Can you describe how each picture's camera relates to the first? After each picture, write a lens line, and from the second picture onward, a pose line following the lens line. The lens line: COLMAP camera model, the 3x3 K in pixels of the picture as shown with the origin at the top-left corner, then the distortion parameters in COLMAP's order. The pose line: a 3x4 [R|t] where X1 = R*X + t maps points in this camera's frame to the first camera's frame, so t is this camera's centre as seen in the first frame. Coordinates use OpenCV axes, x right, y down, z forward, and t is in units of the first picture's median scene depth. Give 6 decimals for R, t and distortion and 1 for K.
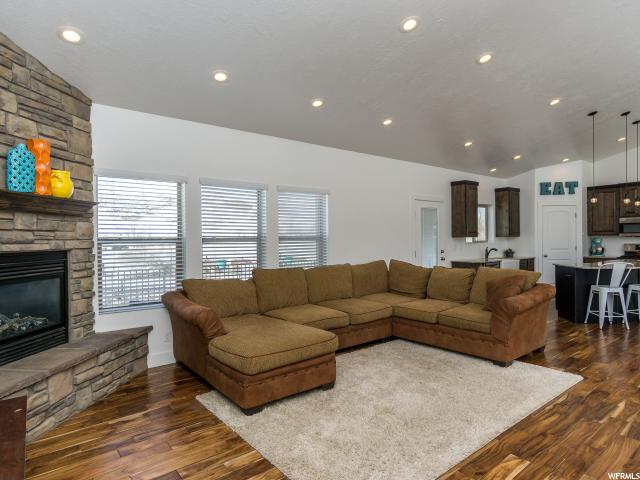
lens RADIAL K [[382.7, 0, 318.6], [0, 382.7, 241.5], [0, 0, 1]] dist [0.005703, 0.000244]
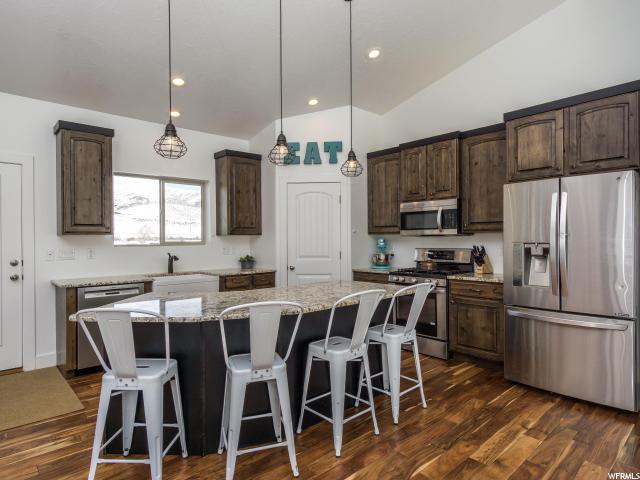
lens RADIAL K [[382.7, 0, 318.6], [0, 382.7, 241.5], [0, 0, 1]] dist [0.005703, 0.000244]
pose [[0.998026, 0.003442, 0.062703, 0.625196], [-0.003197, 0.999987, -0.003999, -0.001125], [-0.062716, 0.003791, 0.998024, 0.432141]]
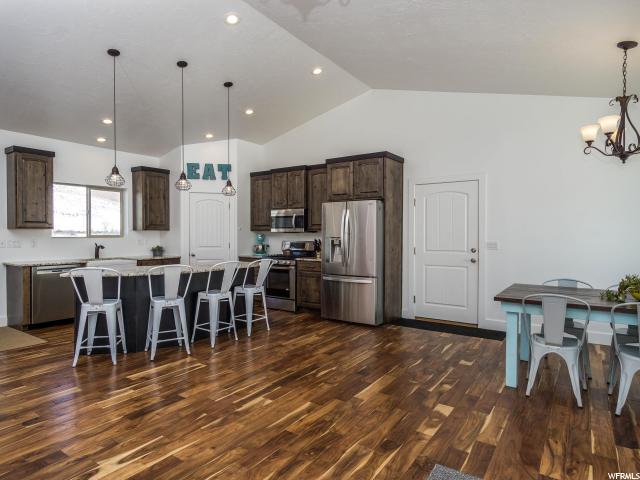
lens RADIAL K [[382.7, 0, 318.6], [0, 382.7, 241.5], [0, 0, 1]] dist [0.005703, 0.000244]
pose [[0.958253, 0.008185, 0.285805, 0.644799], [-0.010923, 0.999908, 0.007987, 0.000010], [-0.285713, -0.010775, 0.958255, 0.162222]]
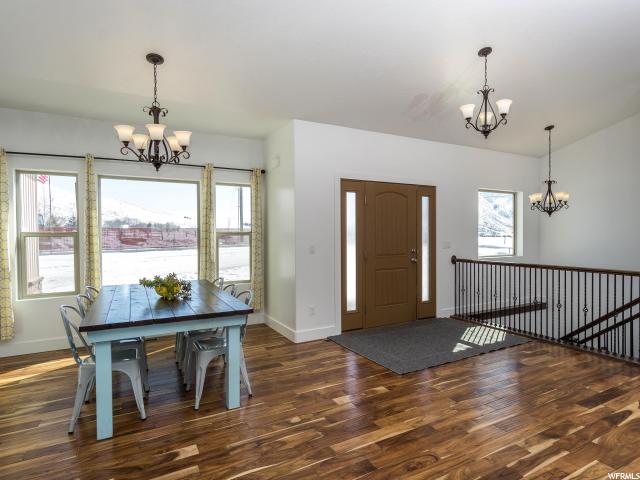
lens RADIAL K [[377.2, 0, 359.3], [0, 377.2, 241.6], [0, 0, 1]] dist [0.006034, 0.000851]
pose [[-0.991516, 0.014666, 0.129152, 0.788580], [0.018101, 0.999512, 0.025465, -0.011894], [-0.128716, 0.027587, -0.991298, 0.824331]]
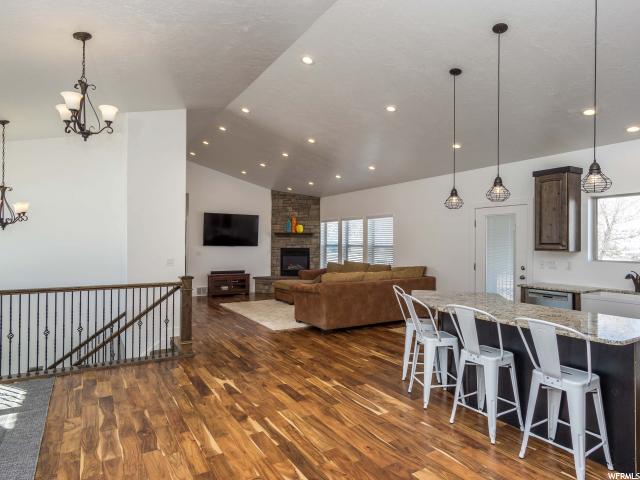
lens RADIAL K [[382.7, 0, 318.6], [0, 382.7, 241.5], [0, 0, 1]] dist [0.005703, 0.000244]
pose [[-0.134888, 0.009004, -0.990820, 1.048486], [-0.012888, 0.999858, 0.010841, -0.028338], [0.990777, 0.014232, -0.134753, 0.631200]]
